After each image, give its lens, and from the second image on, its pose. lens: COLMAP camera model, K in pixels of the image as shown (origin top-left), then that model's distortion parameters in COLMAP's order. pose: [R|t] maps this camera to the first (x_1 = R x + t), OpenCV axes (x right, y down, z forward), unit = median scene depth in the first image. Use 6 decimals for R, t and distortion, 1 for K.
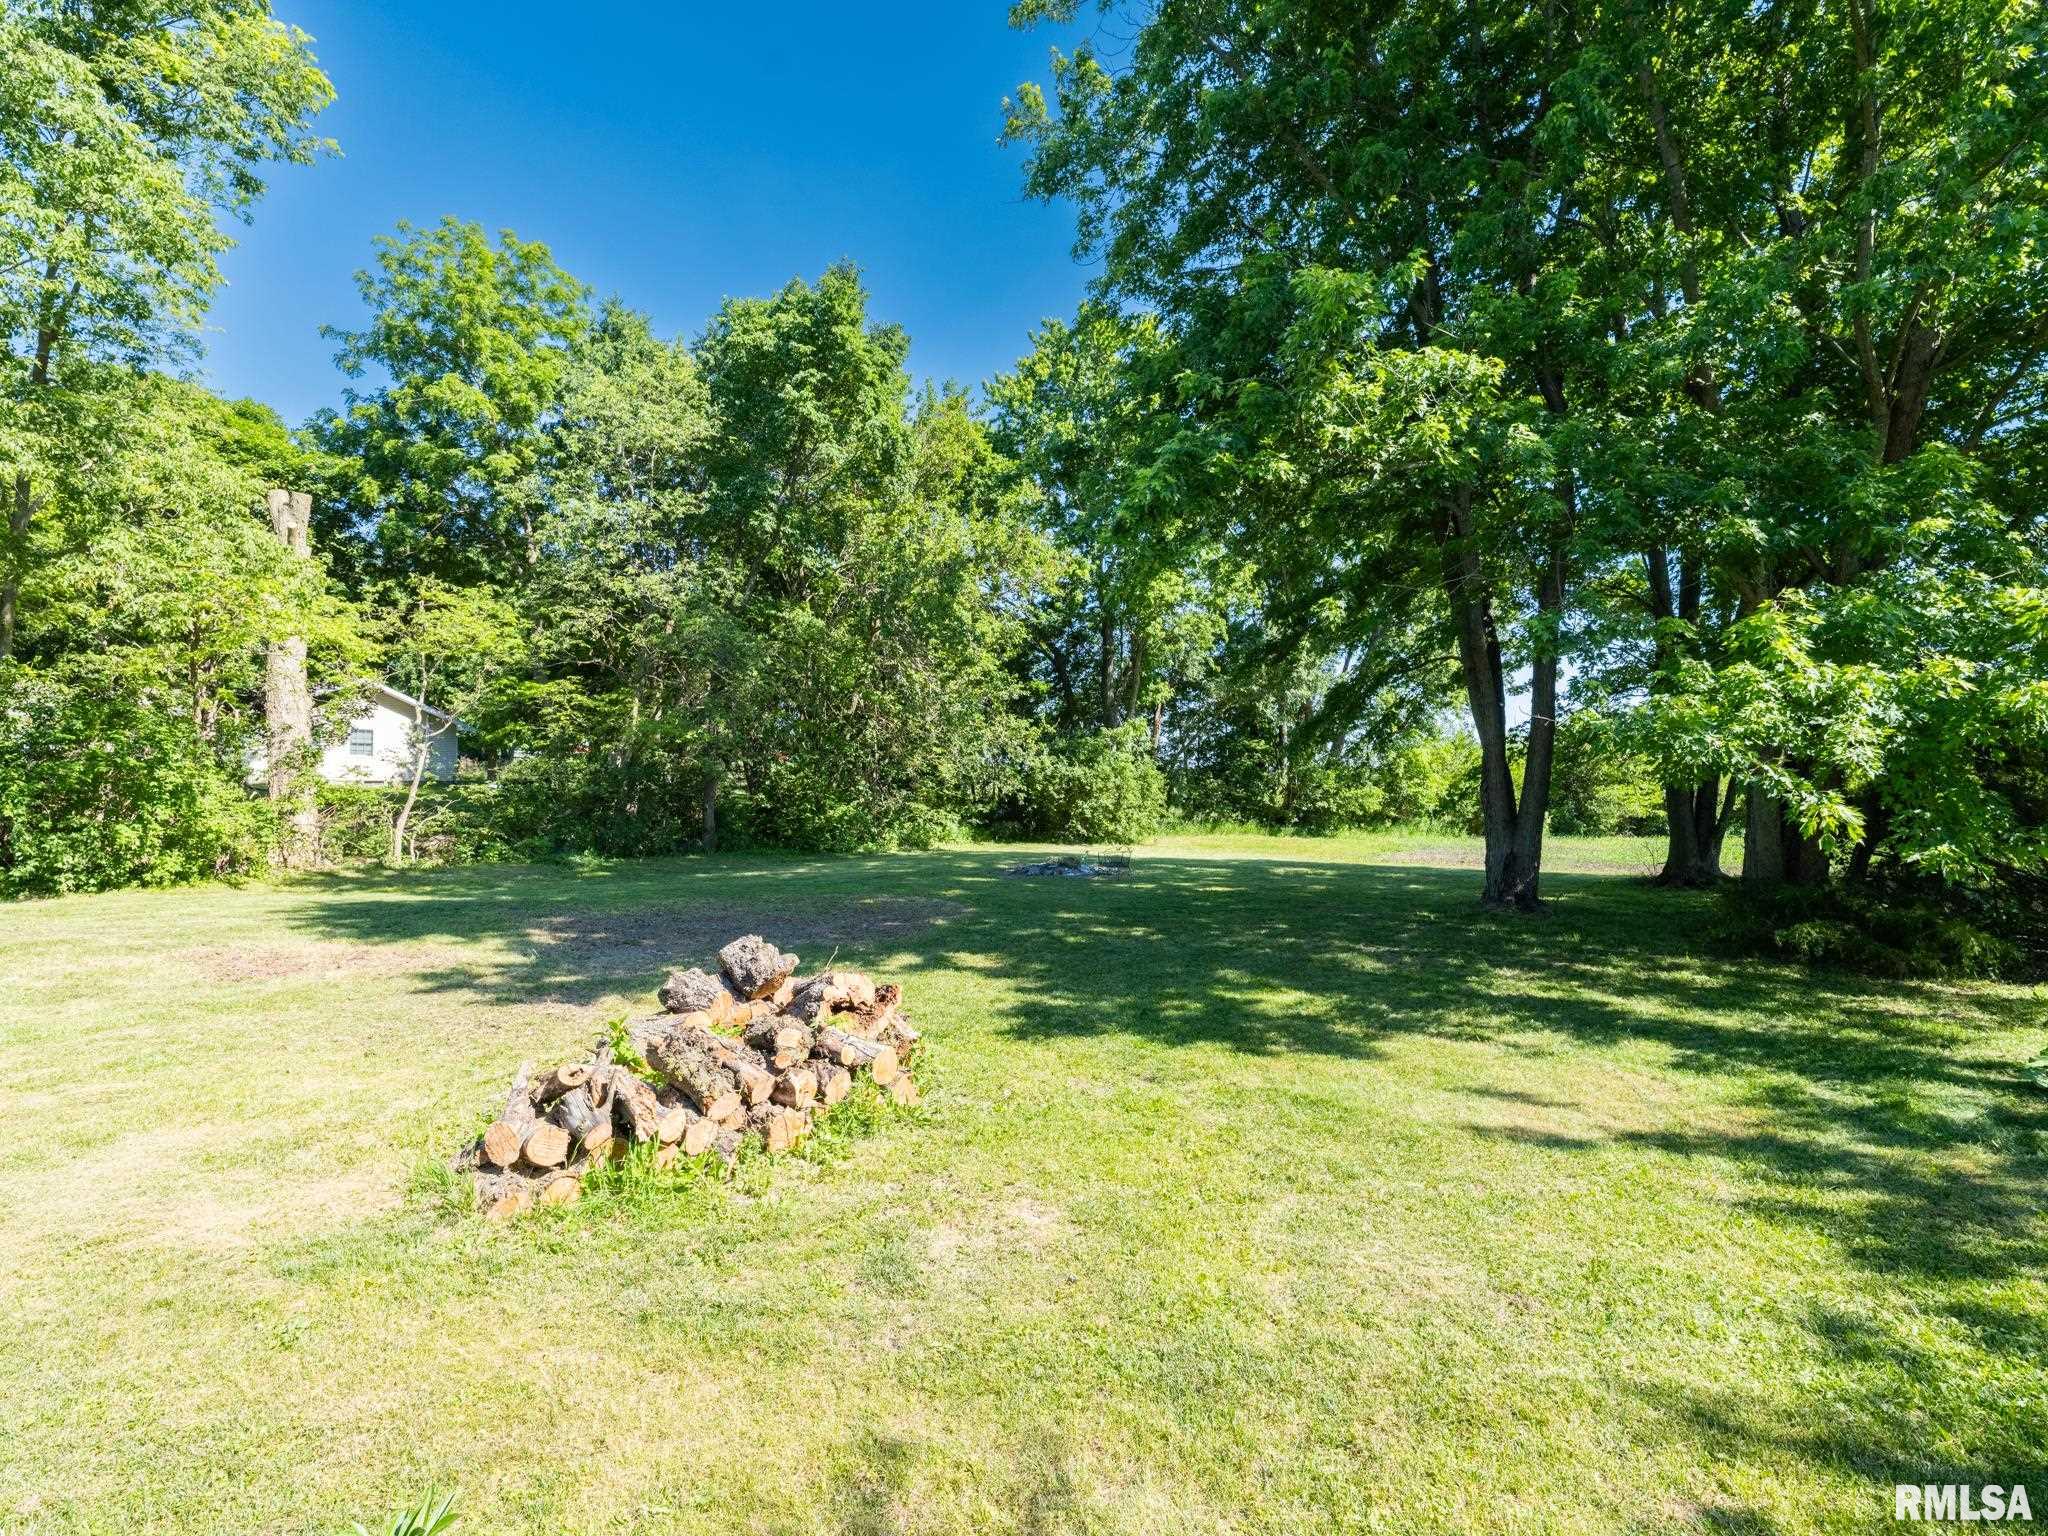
lens RADIAL K [[912.8, 0, 1018.3], [0, 912.8, 771.7], [0, 0, 1]] dist [-0.005077, 0.000372]
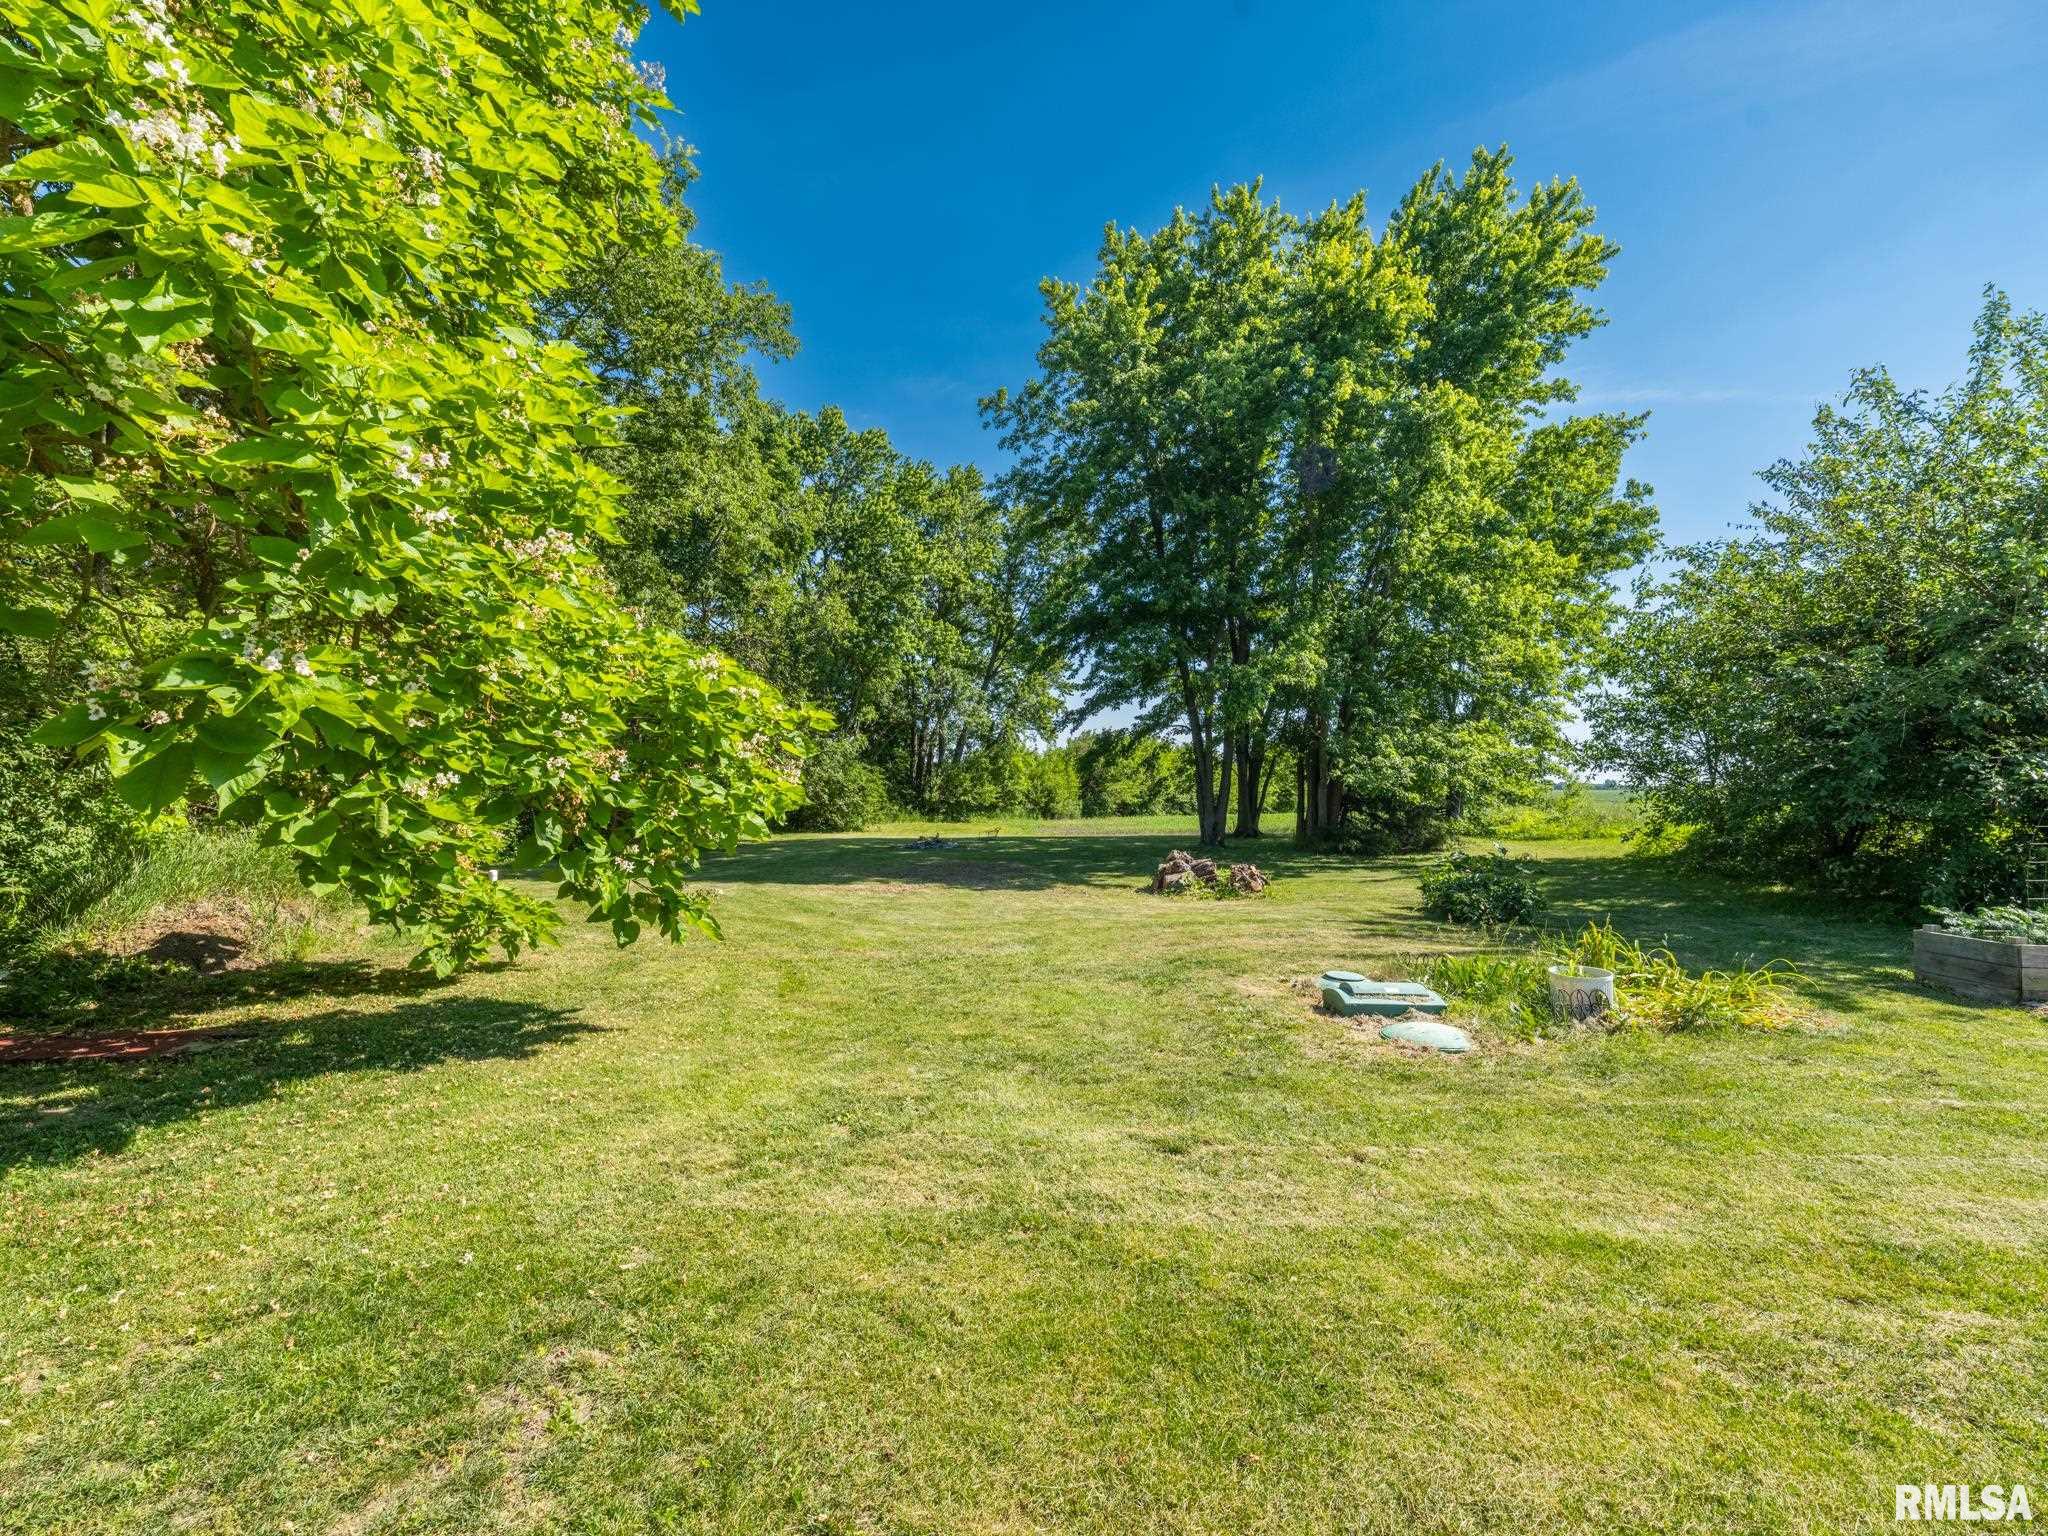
lens RADIAL K [[912.8, 0, 1010.3], [0, 912.8, 766.4], [0, 0, 1]] dist [-0.005077, 0.000372]
pose [[0.839618, -0.000367, 0.543178, -0.424311], [0.000248, 1.000000, 0.000291, -0.015105], [-0.543178, -0.000109, 0.839618, -0.217144]]
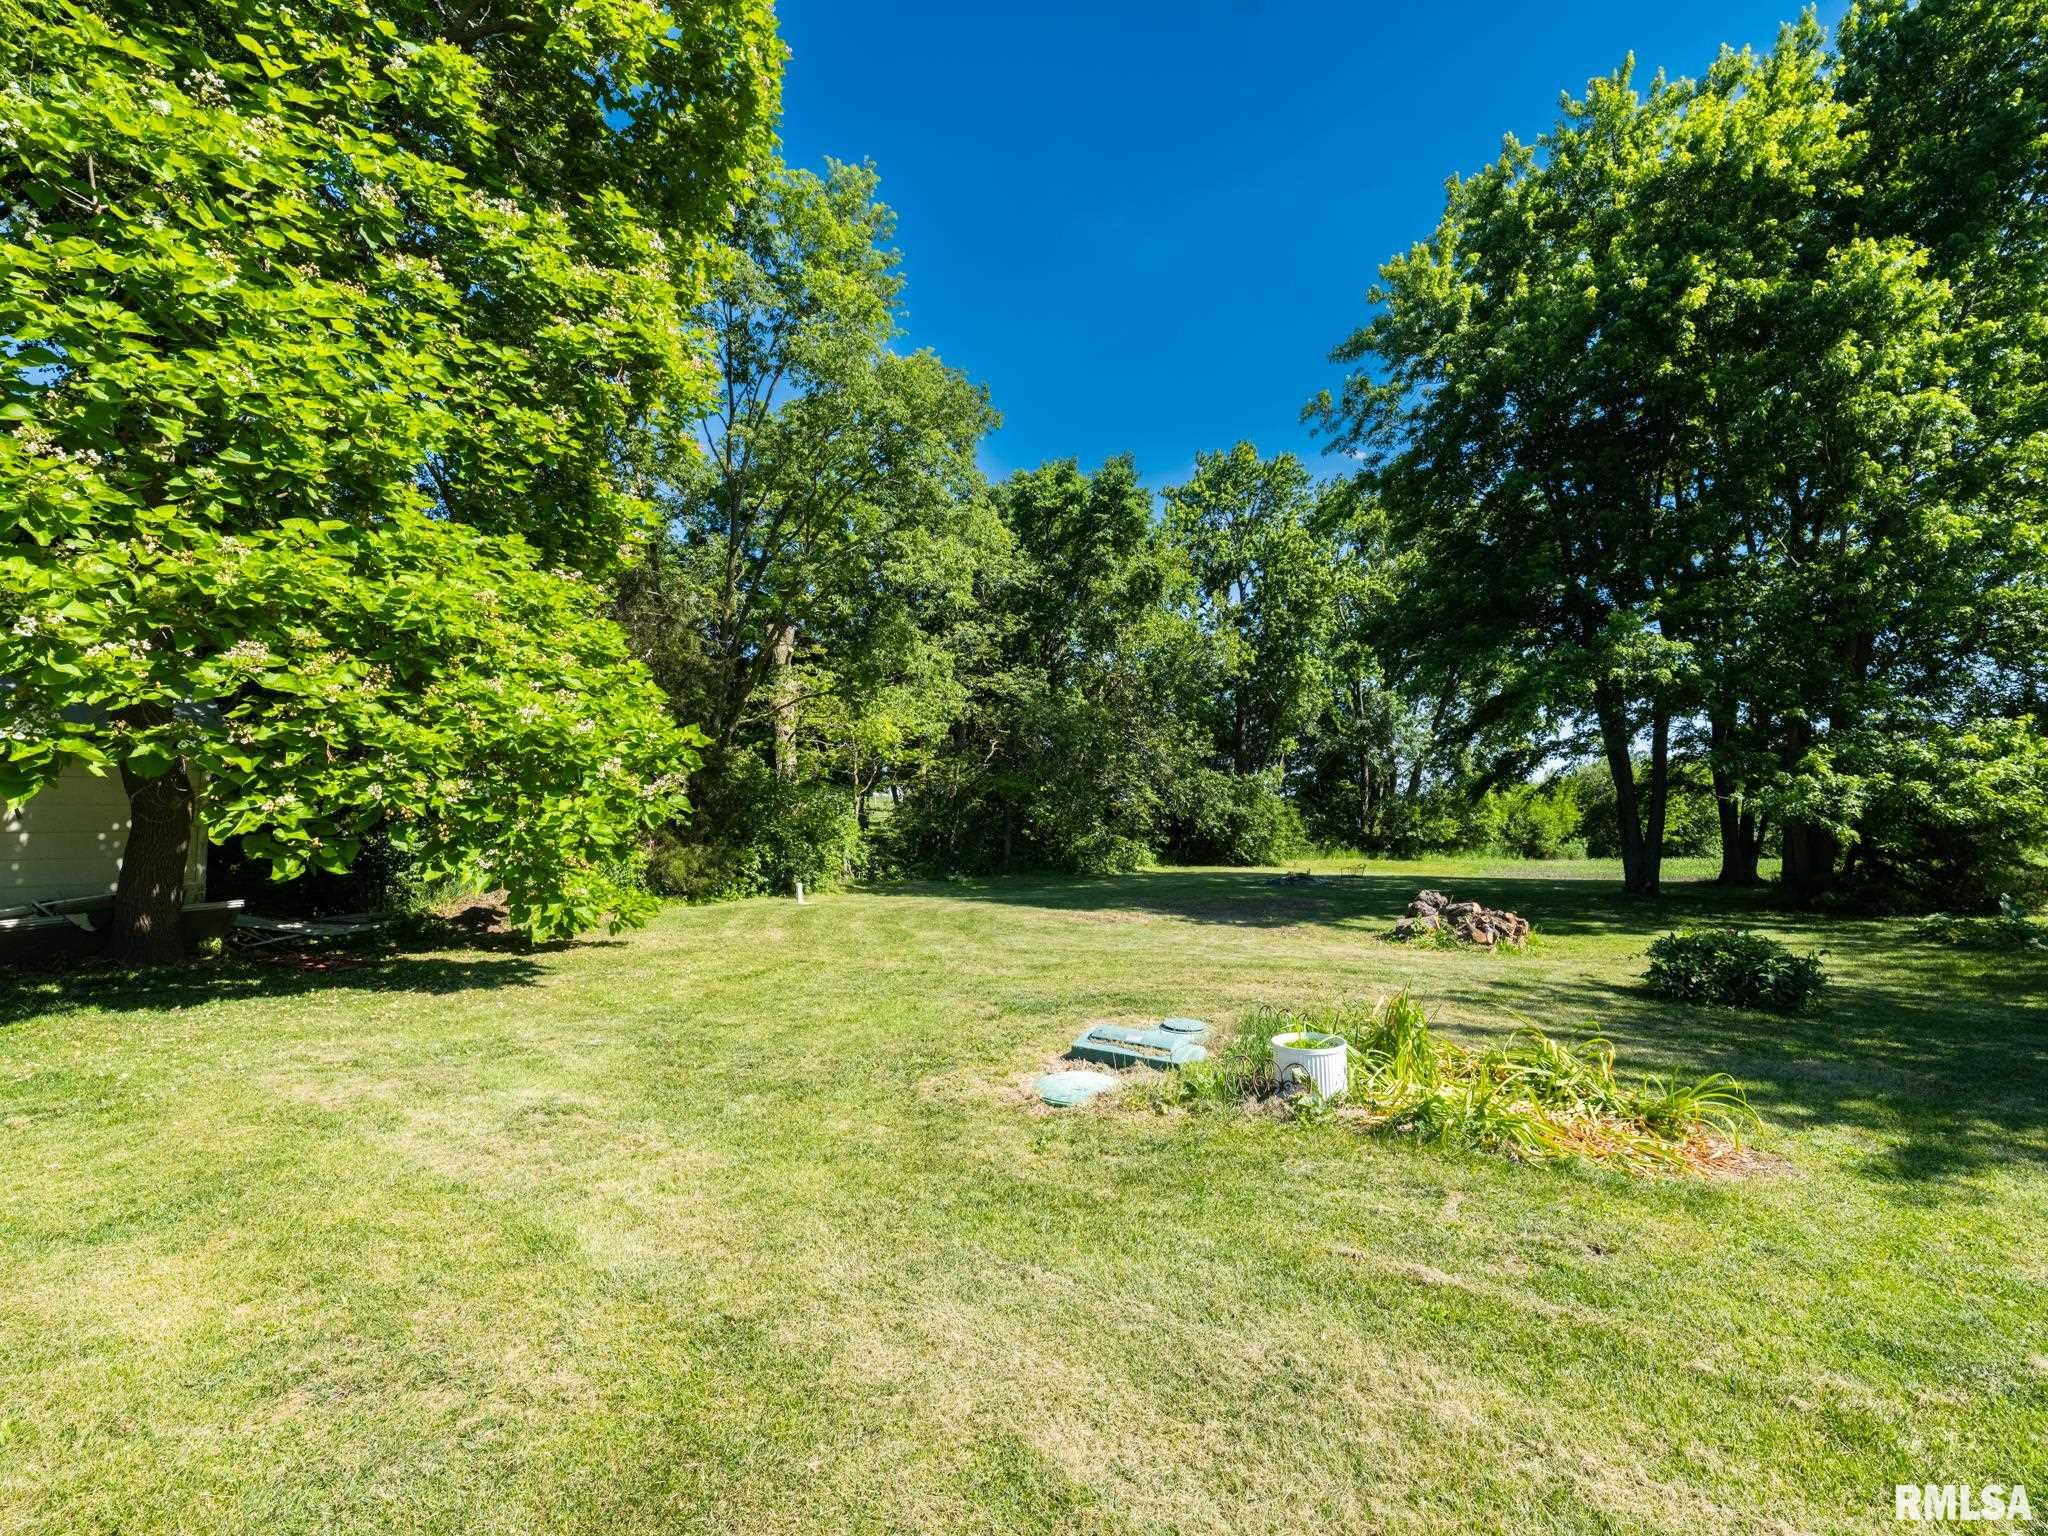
lens RADIAL K [[912.8, 0, 1023.0], [0, 912.8, 771.7], [0, 0, 1]] dist [-0.005077, 0.000372]
pose [[0.999786, -0.008704, 0.018766, -0.262051], [0.009372, 0.999315, -0.035813, -0.010547], [-0.018441, 0.035981, 0.999182, -0.272999]]
